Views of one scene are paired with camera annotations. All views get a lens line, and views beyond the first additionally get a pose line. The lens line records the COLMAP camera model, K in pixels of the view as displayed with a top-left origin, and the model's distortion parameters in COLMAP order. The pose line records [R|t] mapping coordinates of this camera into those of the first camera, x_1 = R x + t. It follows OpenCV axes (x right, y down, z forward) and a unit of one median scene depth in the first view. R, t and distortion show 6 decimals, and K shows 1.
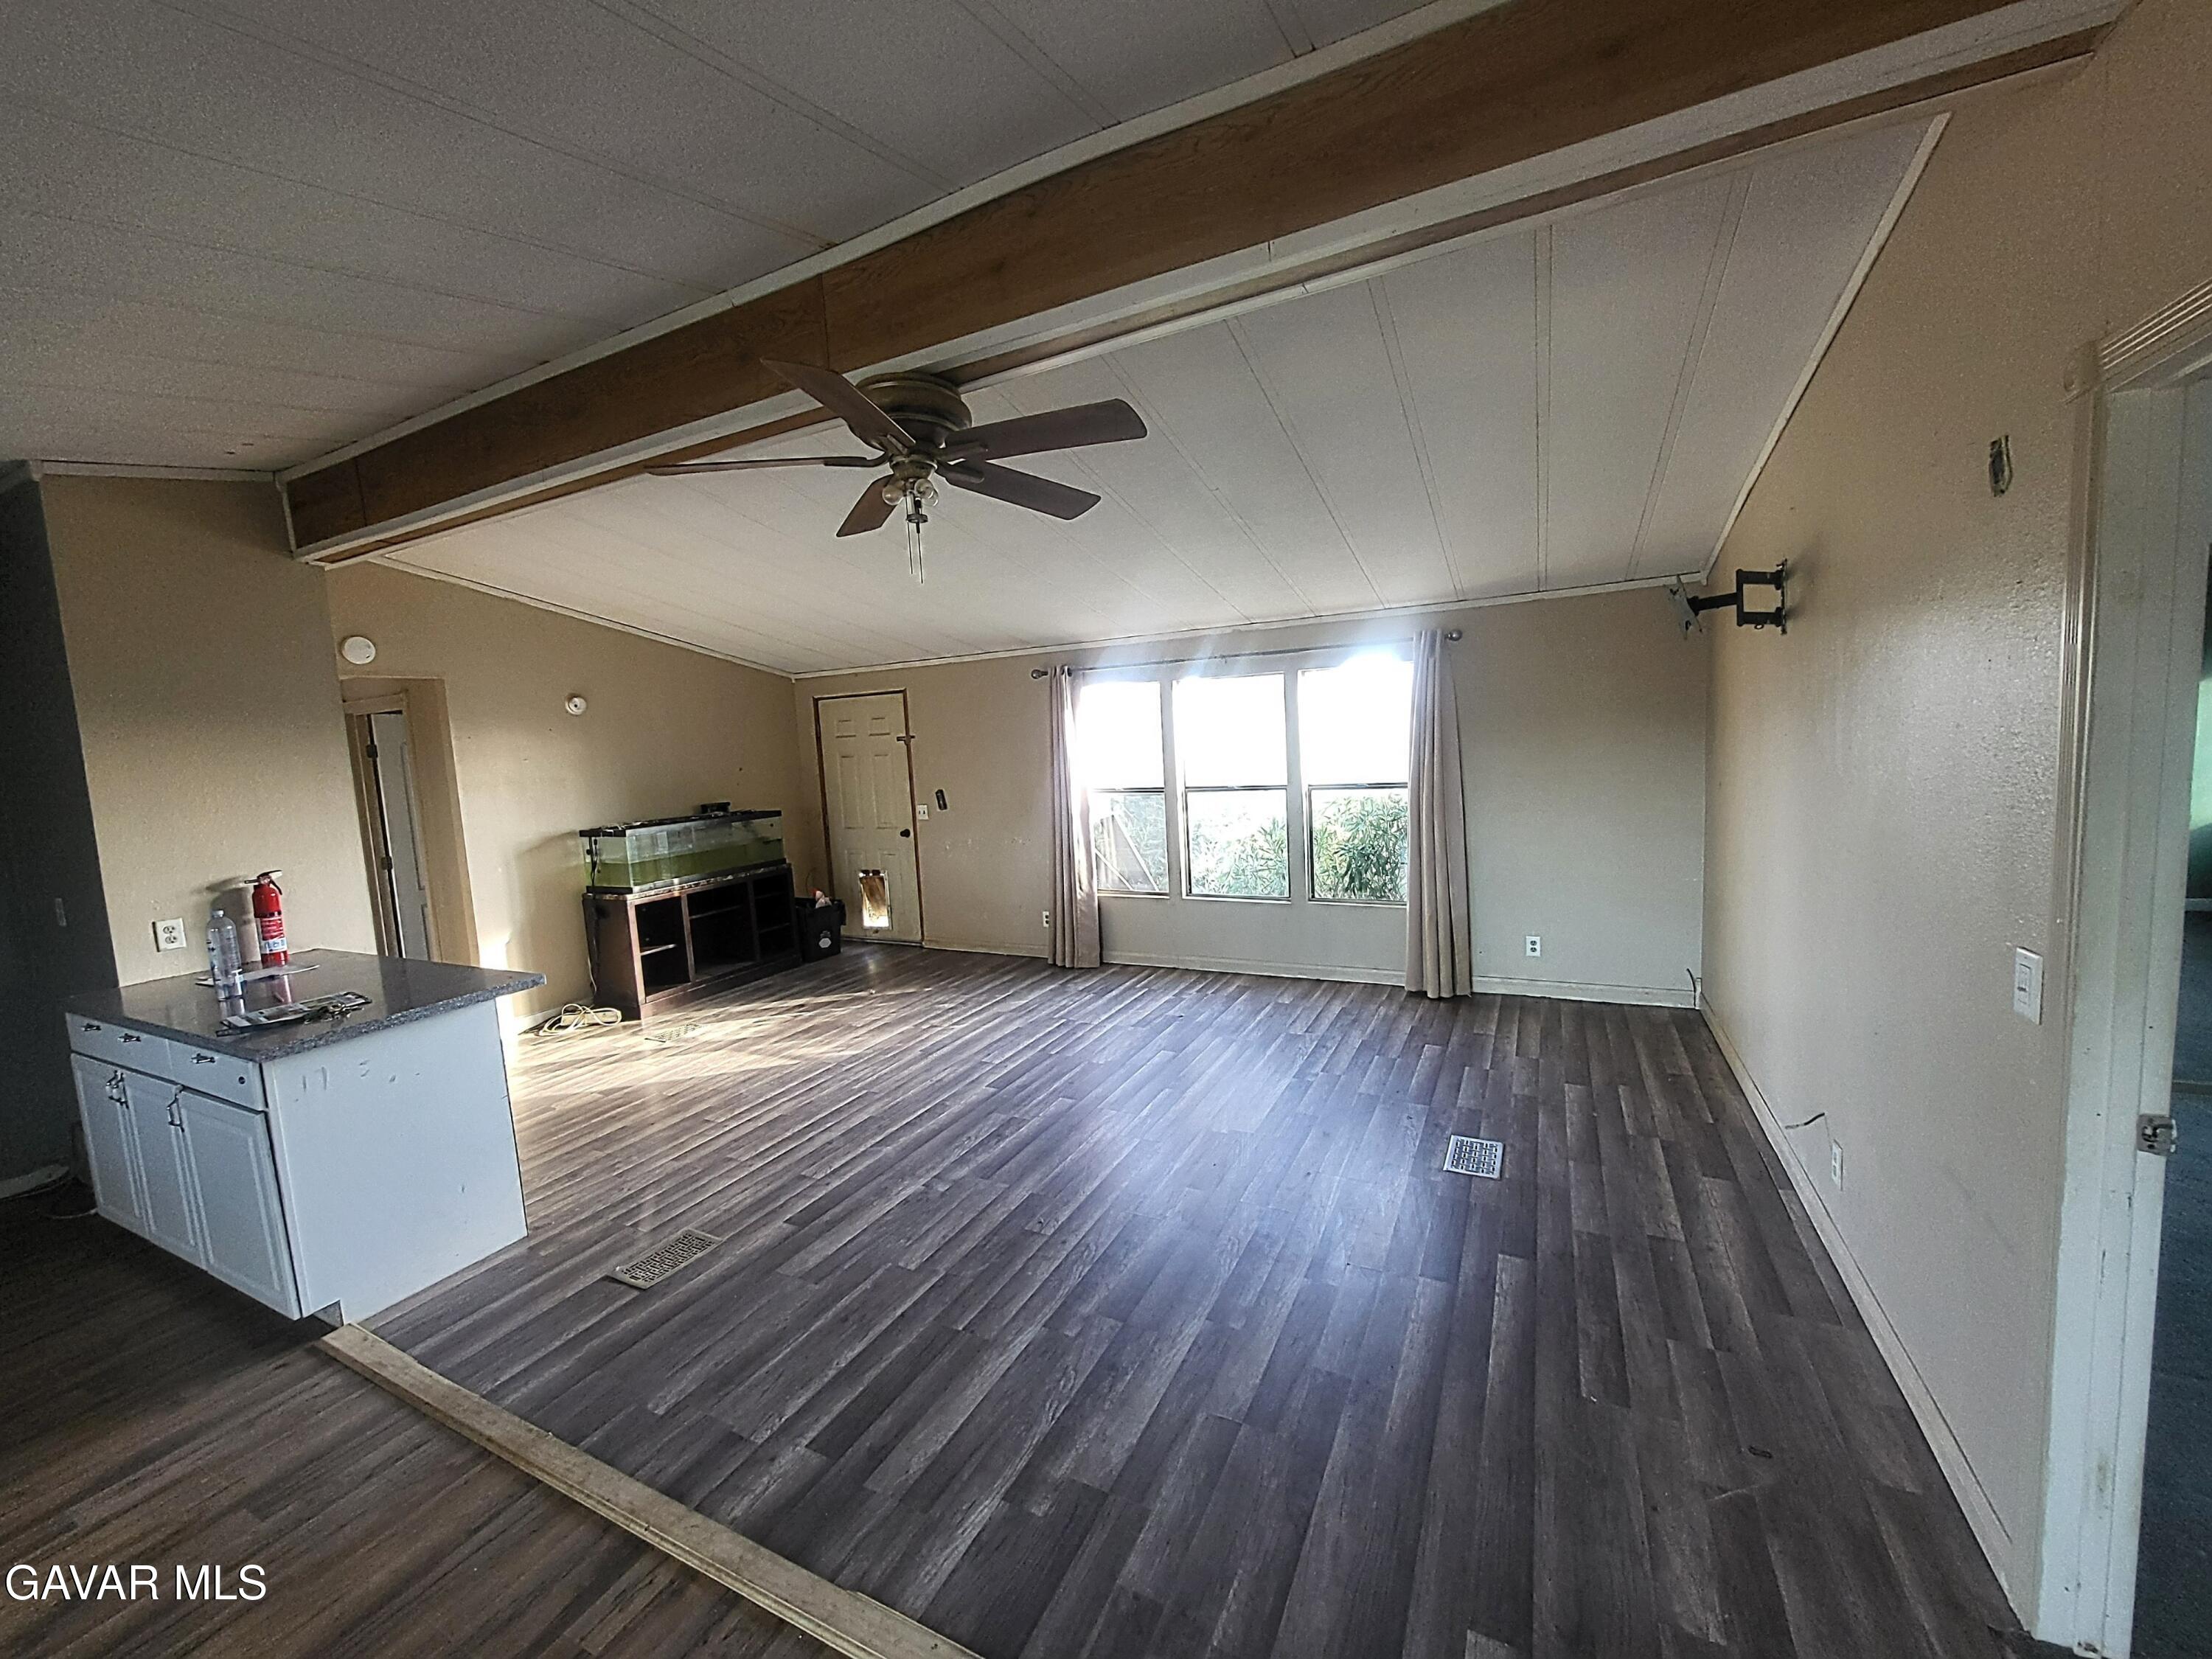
lens RADIAL K [[857.9, 0, 1112.8], [0, 857.9, 820.2], [0, 0, 1]] dist [-0.000315, -0.000463]
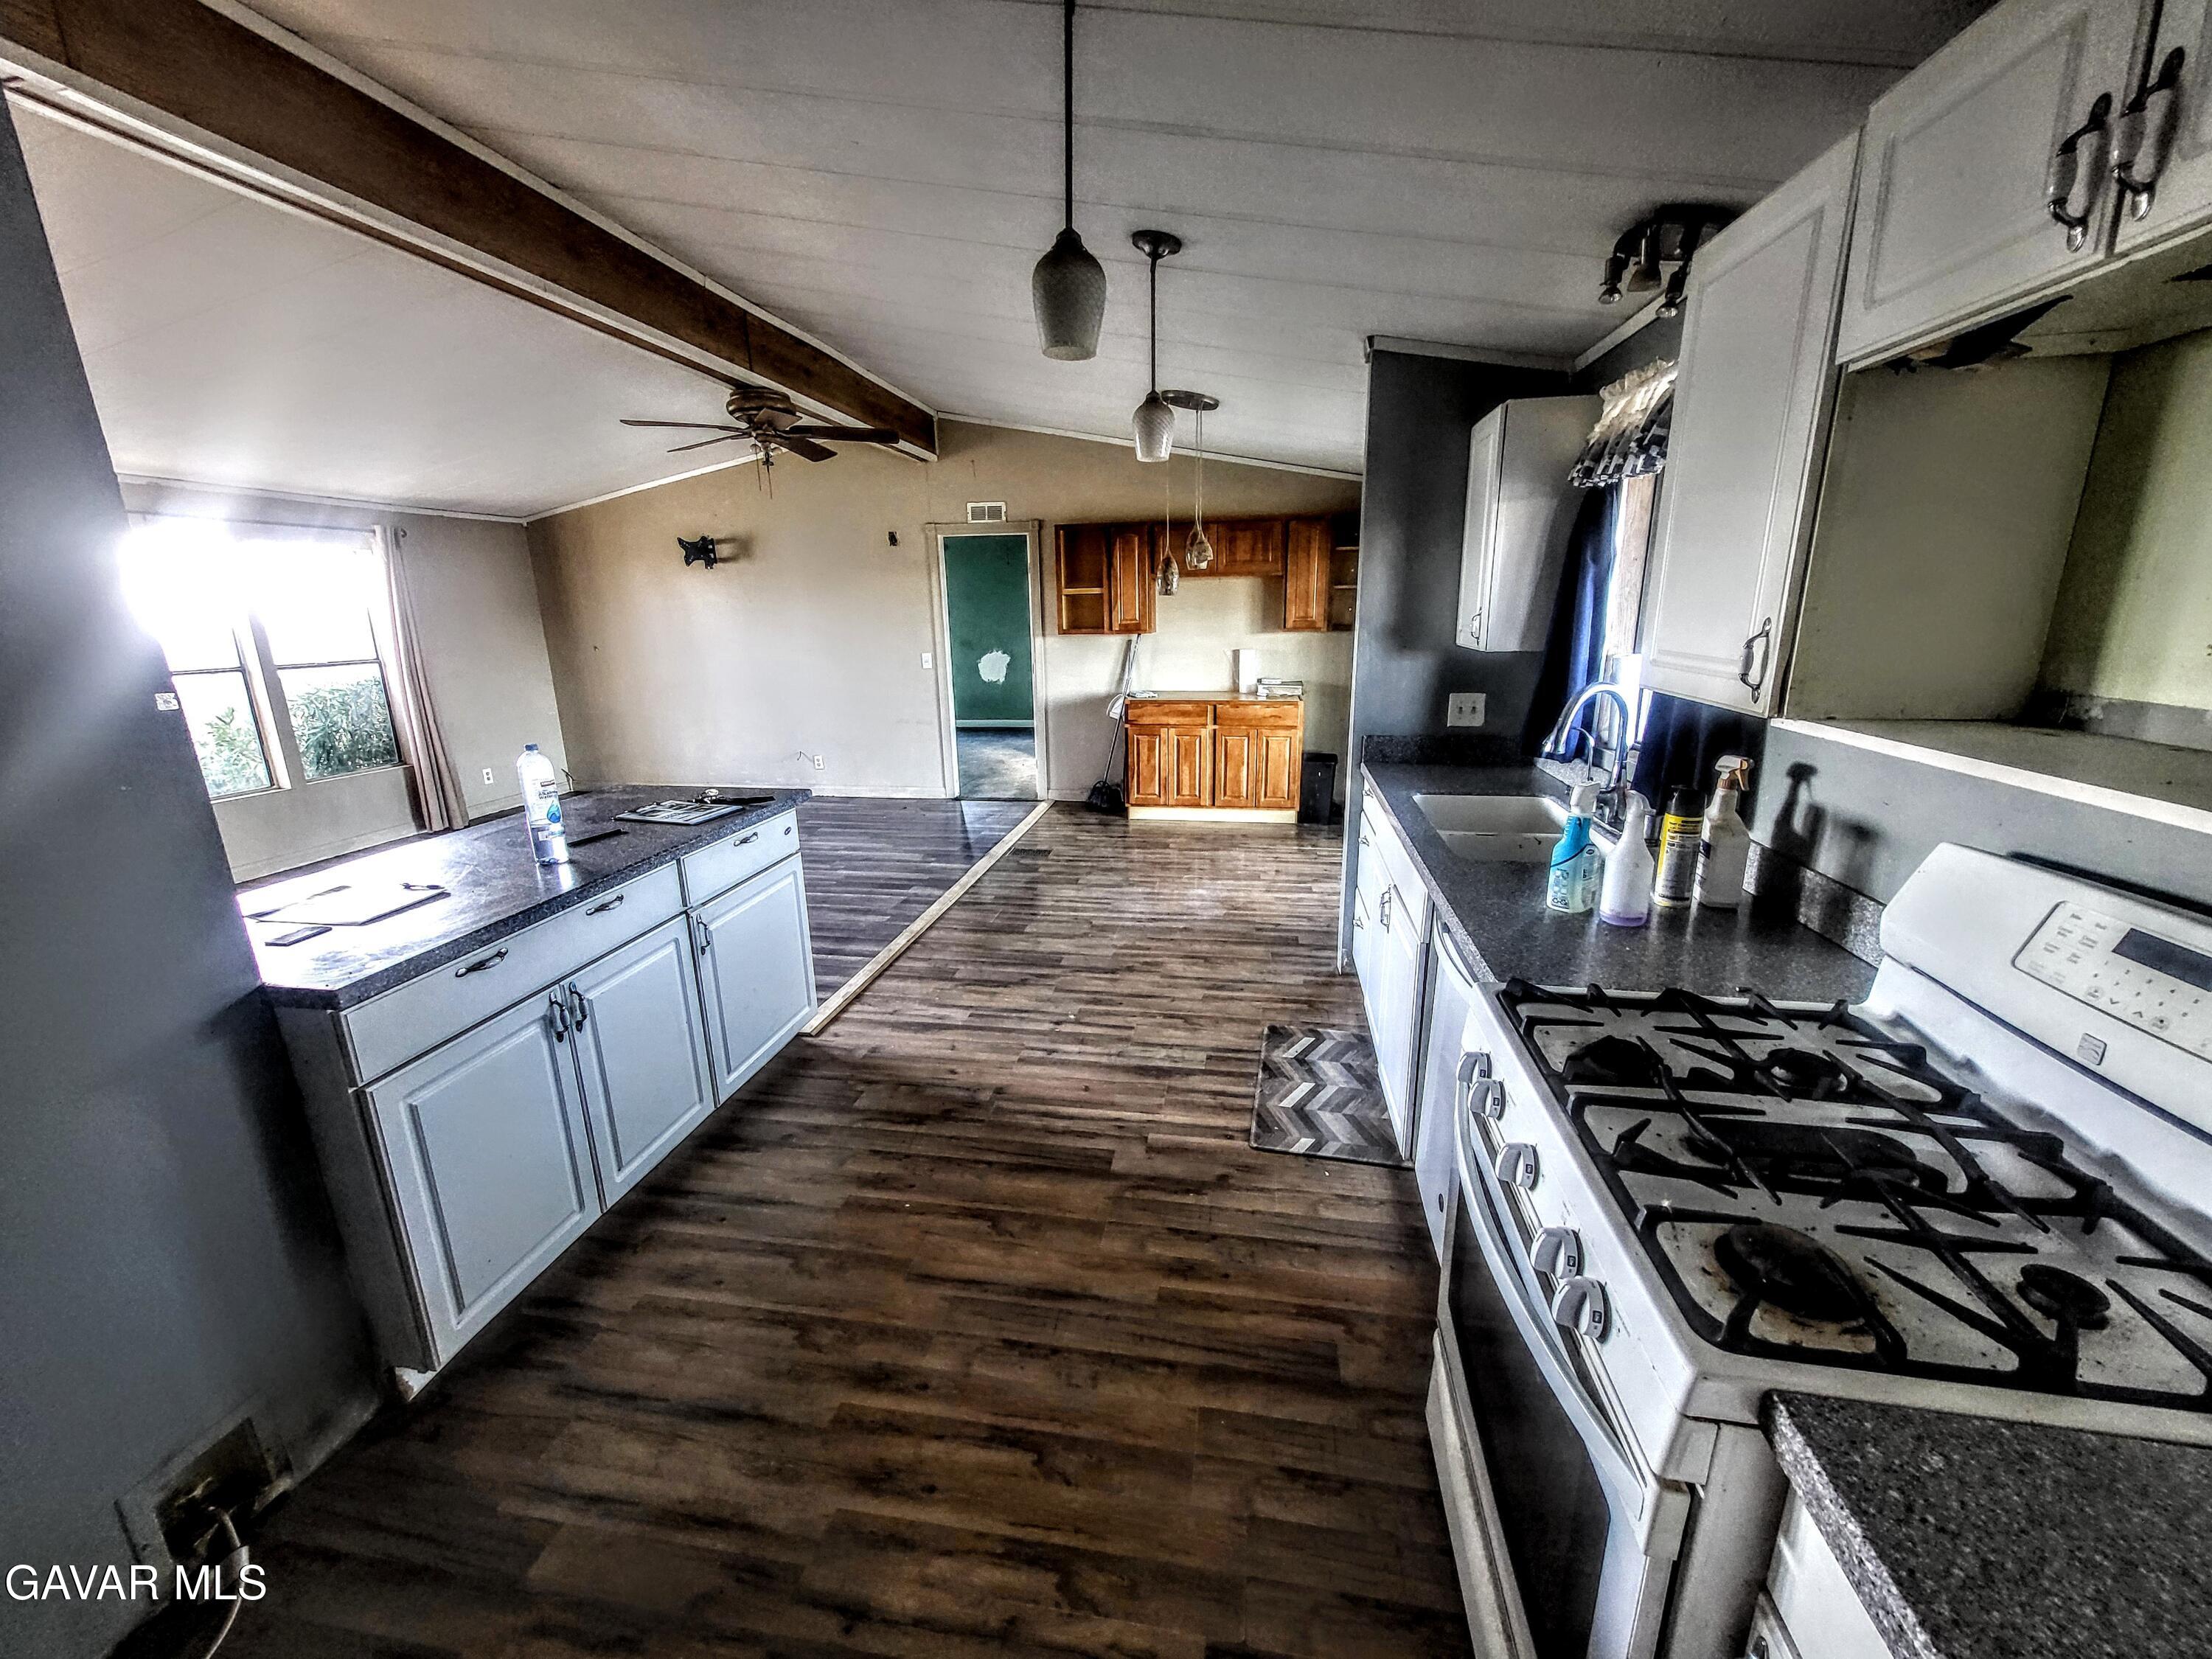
lens RADIAL K [[857.9, 0, 1112.8], [0, 857.9, 820.2], [0, 0, 1]] dist [-0.000315, -0.000463]
pose [[-0.294336, -0.175228, 0.939501, -1.725486], [0.128846, 0.966797, 0.220685, 0.063479], [-0.946977, 0.186006, -0.261986, 0.671403]]
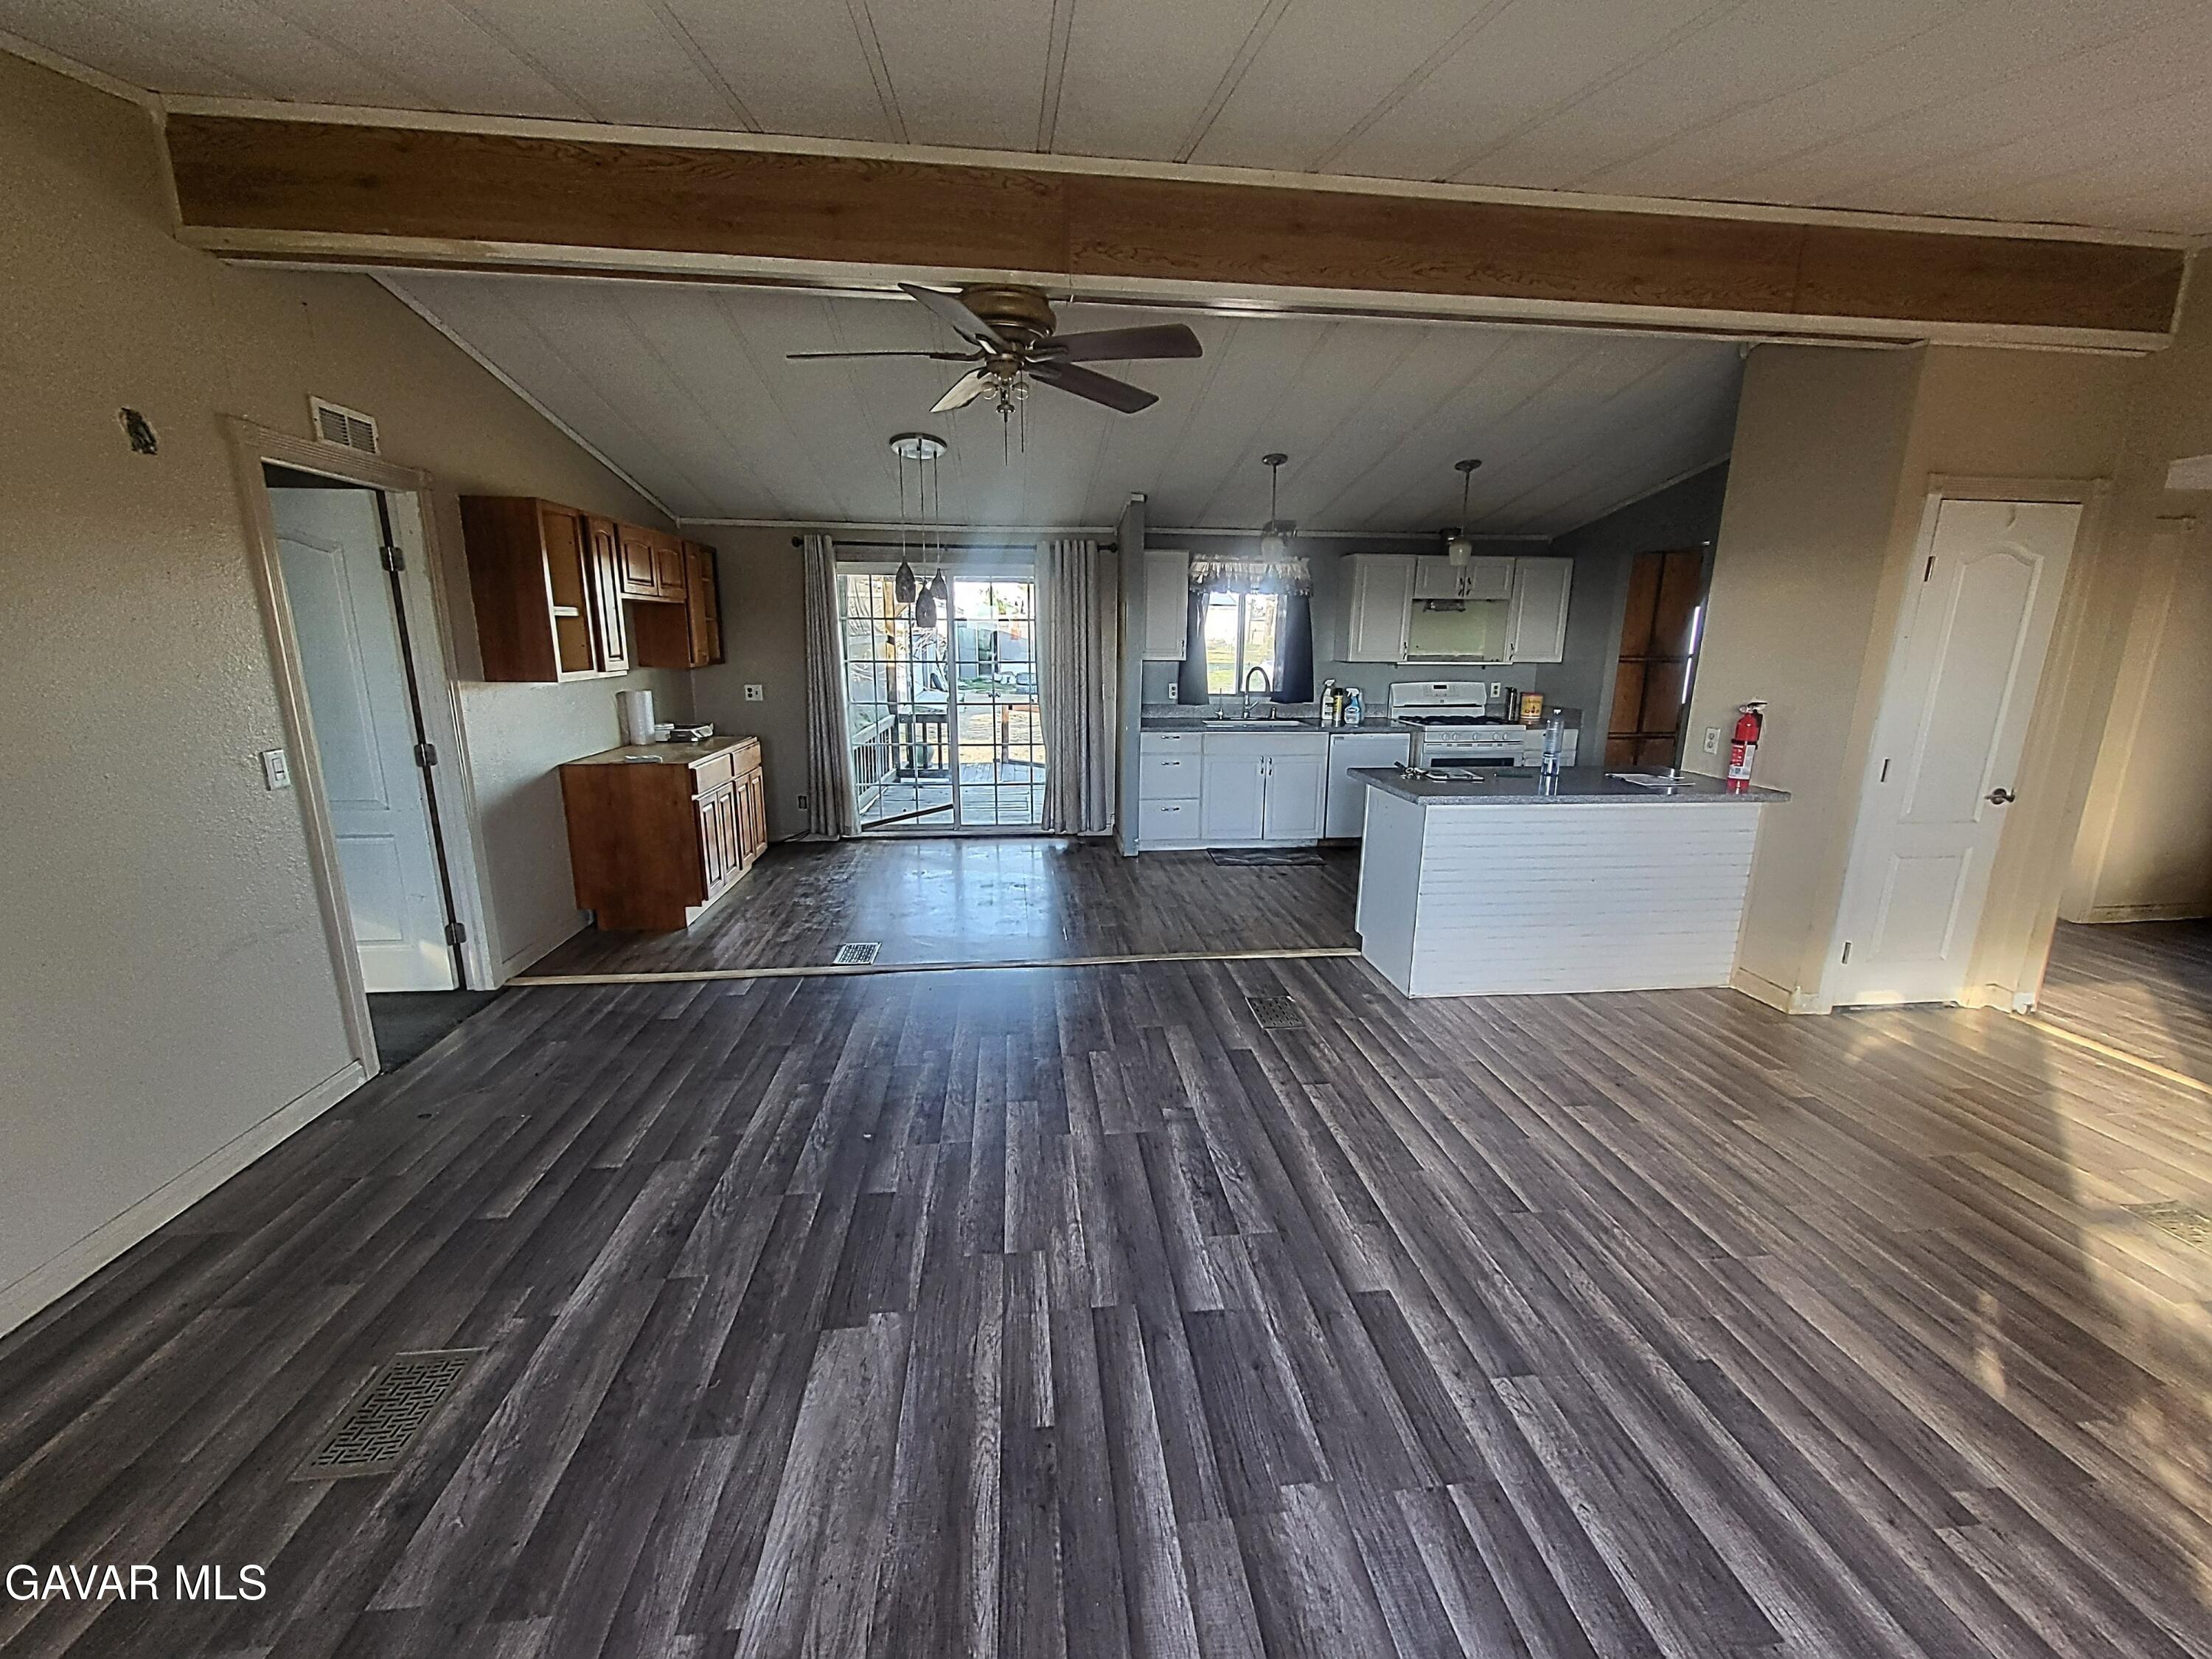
lens RADIAL K [[857.9, 0, 1112.8], [0, 857.9, 820.2], [0, 0, 1]] dist [-0.000315, -0.000463]
pose [[-0.835592, 0.167410, -0.523220, 0.266338], [-0.015992, 0.944618, 0.327781, -0.149830], [0.549118, 0.282258, -0.786639, 1.591074]]
